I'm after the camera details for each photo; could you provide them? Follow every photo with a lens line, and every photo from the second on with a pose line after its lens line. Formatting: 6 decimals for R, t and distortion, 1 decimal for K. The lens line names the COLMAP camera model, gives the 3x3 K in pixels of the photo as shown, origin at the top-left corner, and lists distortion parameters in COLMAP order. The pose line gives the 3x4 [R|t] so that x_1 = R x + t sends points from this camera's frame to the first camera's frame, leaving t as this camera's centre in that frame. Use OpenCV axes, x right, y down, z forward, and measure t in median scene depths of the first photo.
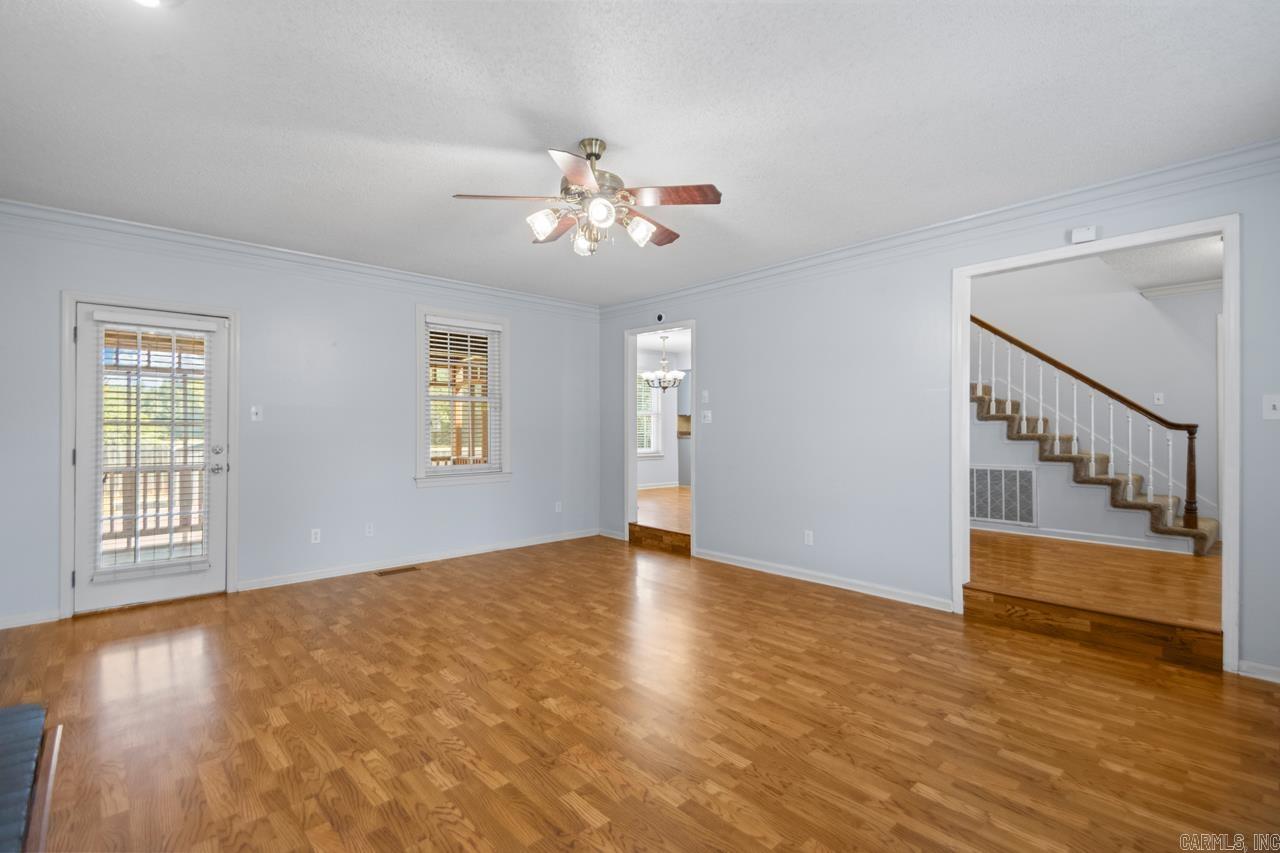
lens RADIAL K [[590.2, 0, 659.8], [0, 590.2, 433.4], [0, 0, 1]] dist [0.030751, -0.015464]
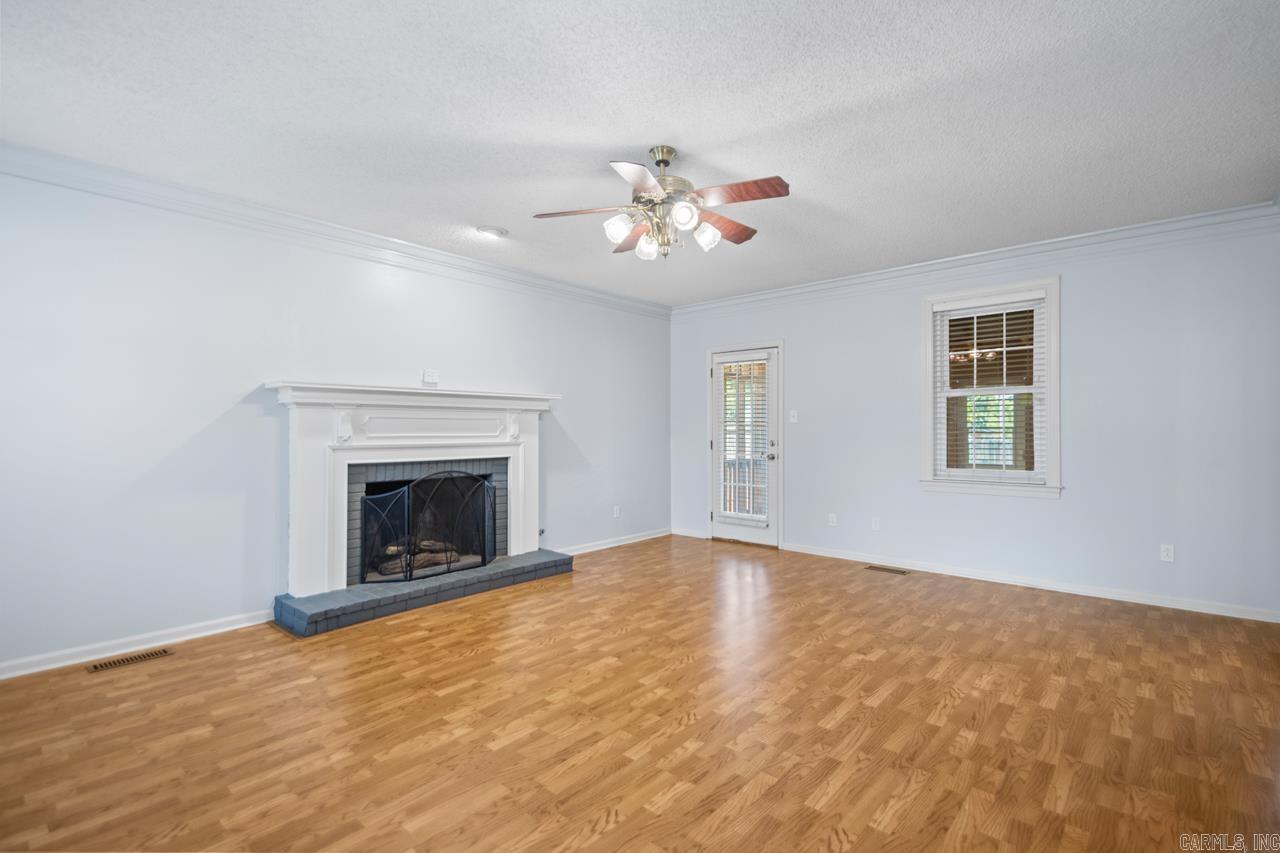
lens RADIAL K [[590.2, 0, 641.0], [0, 590.2, 426.2], [0, 0, 1]] dist [0.030751, -0.015464]
pose [[0.096345, -0.003061, -0.995343, 0.854521], [-0.006851, 0.999970, -0.003738, -0.006145], [0.995324, 0.007180, 0.096321, 0.811696]]
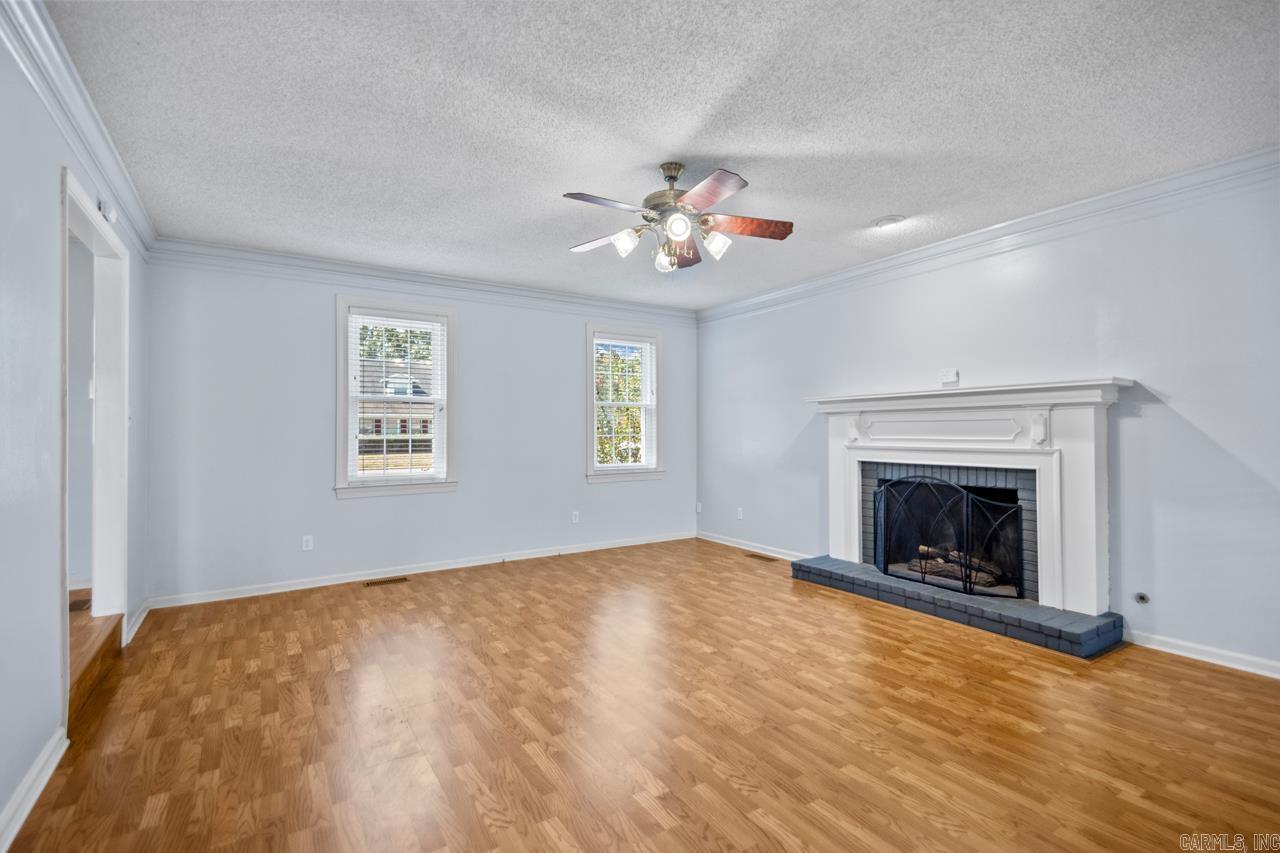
lens RADIAL K [[590.2, 0, 658.7], [0, 590.2, 425.6], [0, 0, 1]] dist [0.030751, -0.015464]
pose [[-0.986609, 0.006095, 0.162987, -0.247837], [0.005727, 0.999980, -0.002728, -0.015807], [-0.163000, -0.001758, -0.986624, 1.939516]]
